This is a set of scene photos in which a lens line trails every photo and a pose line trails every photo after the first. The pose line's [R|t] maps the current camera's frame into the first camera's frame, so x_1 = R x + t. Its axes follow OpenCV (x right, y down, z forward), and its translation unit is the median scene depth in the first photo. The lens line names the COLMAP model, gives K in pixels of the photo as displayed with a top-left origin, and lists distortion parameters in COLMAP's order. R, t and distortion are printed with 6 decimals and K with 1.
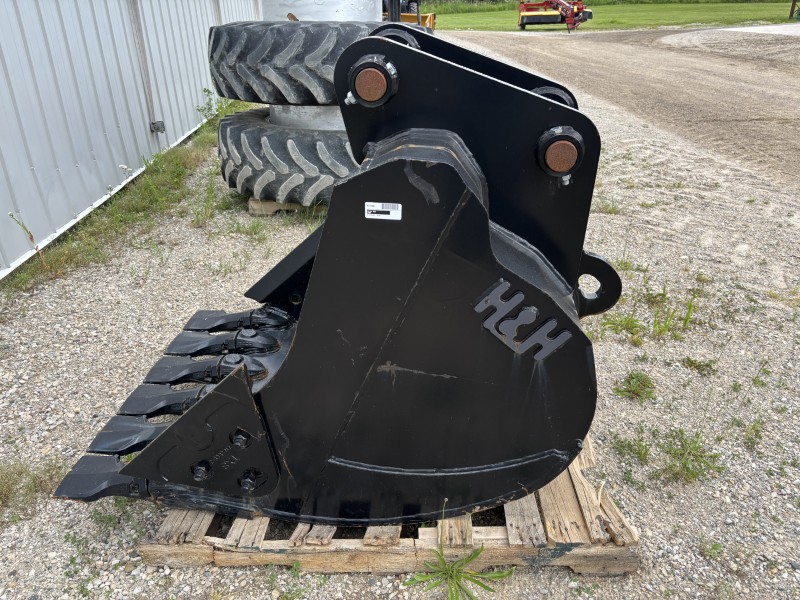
lens RADIAL K [[599.2, 0, 396.0], [0, 599.2, 298.7], [0, 0, 1]] dist [0.046305, -0.042893]
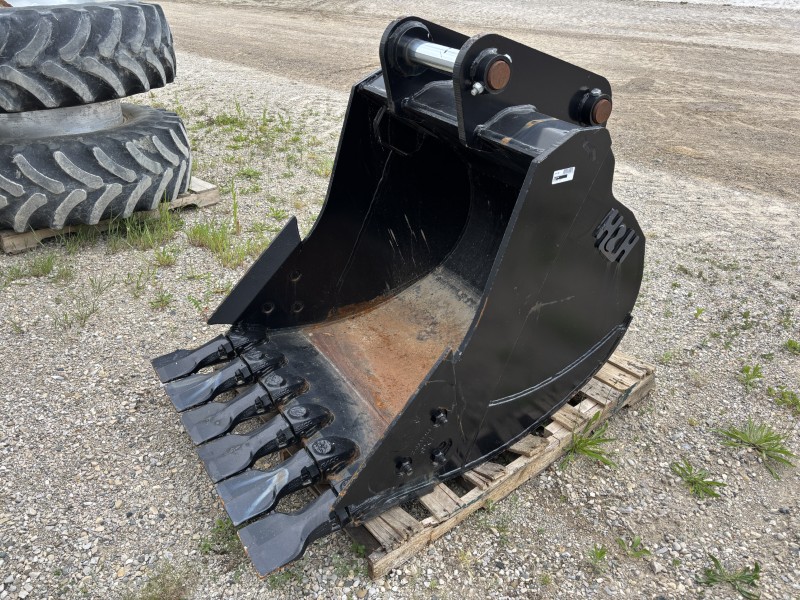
lens RADIAL K [[599.2, 0, 396.0], [0, 599.2, 298.7], [0, 0, 1]] dist [0.046305, -0.042893]
pose [[0.778743, -0.321238, 0.538856, -0.341530], [0.289006, 0.946077, 0.146337, -0.061608], [-0.556808, 0.041774, 0.829590, 0.057786]]
